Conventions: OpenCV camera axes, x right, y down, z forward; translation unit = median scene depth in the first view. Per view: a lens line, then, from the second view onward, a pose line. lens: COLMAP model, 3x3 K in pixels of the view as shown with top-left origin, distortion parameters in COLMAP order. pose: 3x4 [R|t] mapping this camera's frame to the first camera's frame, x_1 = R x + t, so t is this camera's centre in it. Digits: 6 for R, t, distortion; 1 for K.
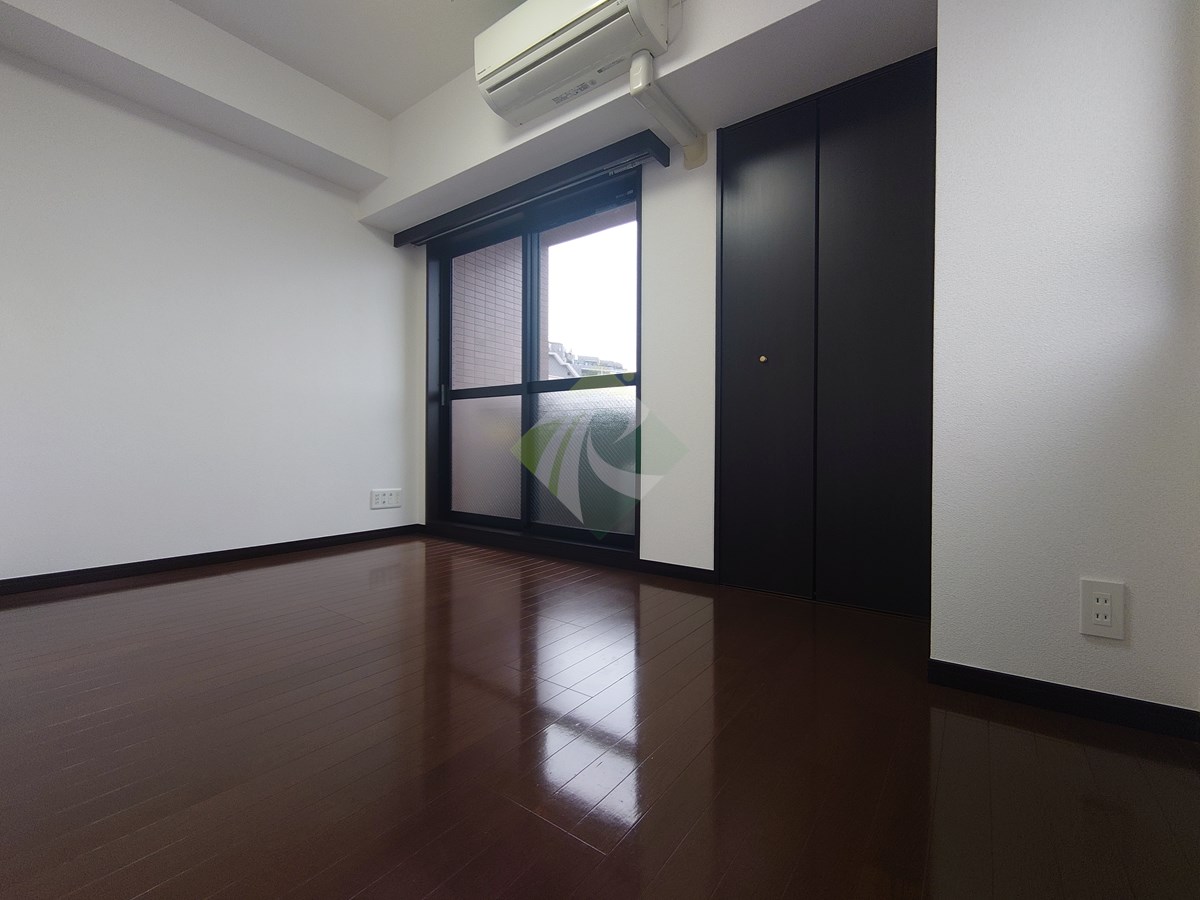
lens RADIAL K [[521.6, 0, 603.7], [0, 521.6, 443.7], [0, 0, 1]] dist [0.004344, 0.000097]
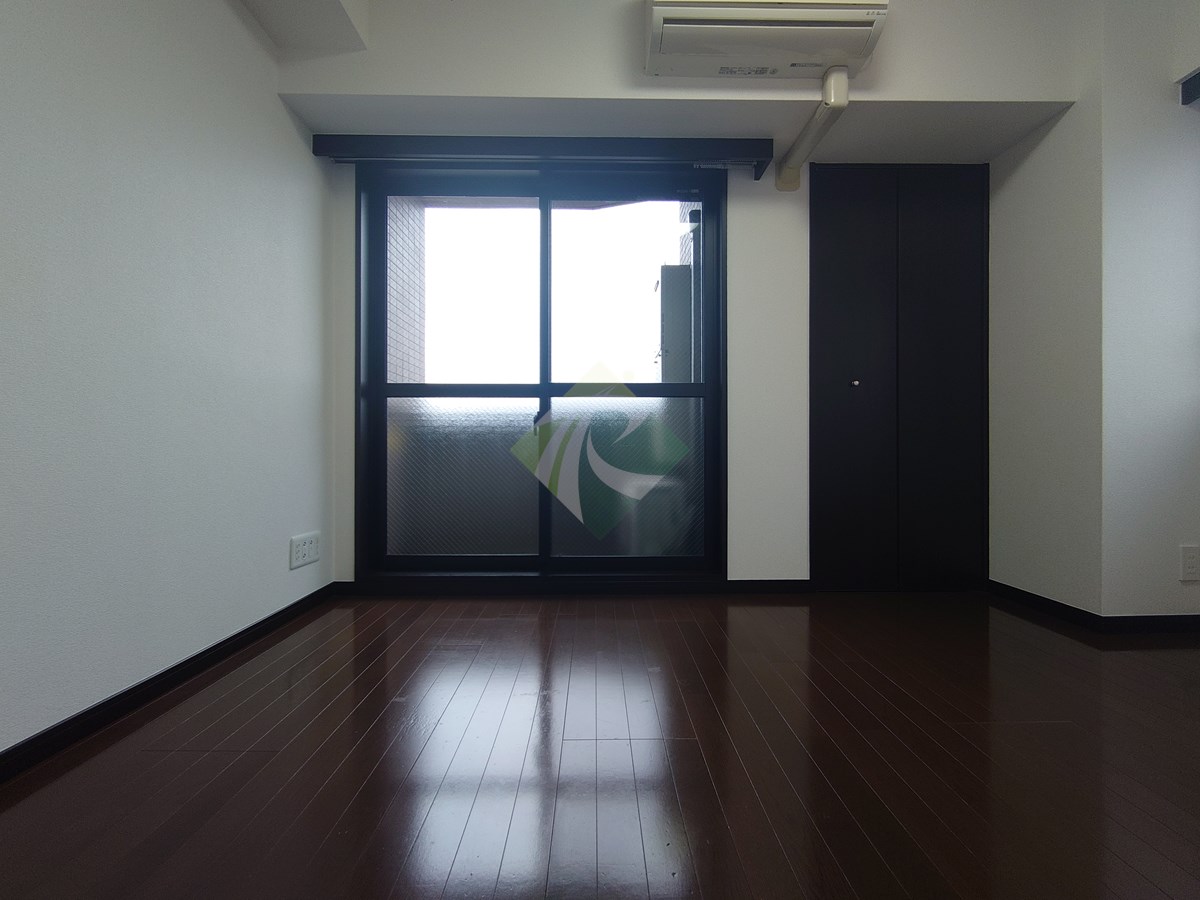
lens RADIAL K [[521.6, 0, 601.9], [0, 521.6, 450.9], [0, 0, 1]] dist [0.004344, 0.000097]
pose [[0.794283, -0.003419, 0.607538, -0.547638], [0.002153, 0.999994, 0.002813, -0.015863], [-0.607543, -0.000927, 0.794286, 0.298398]]
